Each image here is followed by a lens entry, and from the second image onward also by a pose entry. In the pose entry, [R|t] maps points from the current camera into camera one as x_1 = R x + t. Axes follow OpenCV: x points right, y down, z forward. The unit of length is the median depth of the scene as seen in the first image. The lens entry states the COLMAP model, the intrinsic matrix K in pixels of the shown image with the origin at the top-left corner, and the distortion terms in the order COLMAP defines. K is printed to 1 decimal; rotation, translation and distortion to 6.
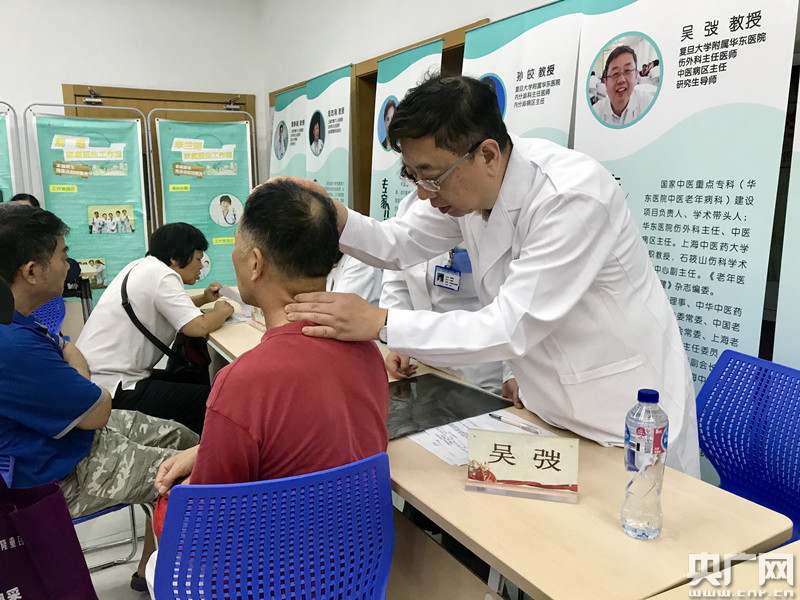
lens RADIAL K [[659.0, 0, 399.4], [0, 659.0, 302.5], [0, 0, 1]] dist [-0.003009, 0.020847]
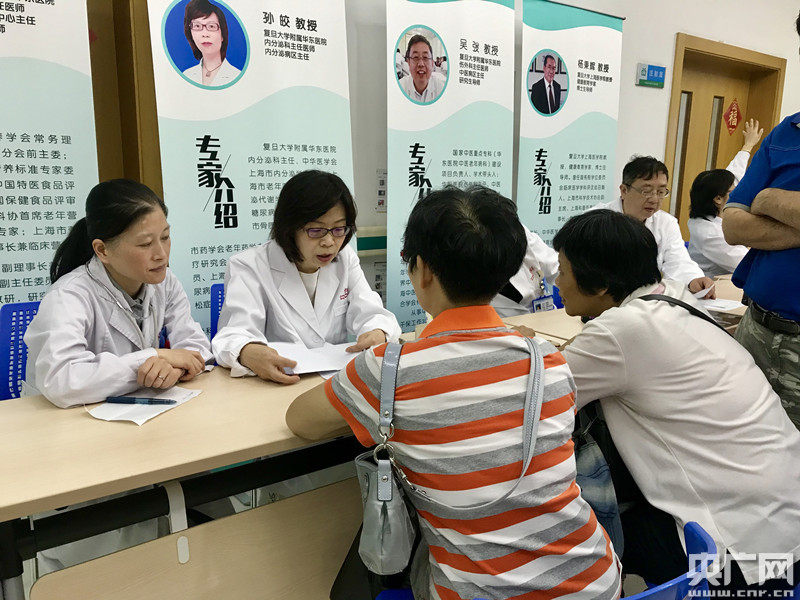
lens RADIAL K [[659.0, 0, 399.9], [0, 659.0, 298.6], [0, 0, 1]] dist [-0.003009, 0.020847]
pose [[-0.132369, -0.182698, 0.974218, -0.924717], [0.170704, 0.963979, 0.203972, -0.180145], [-0.976391, 0.193303, -0.096414, 1.259419]]
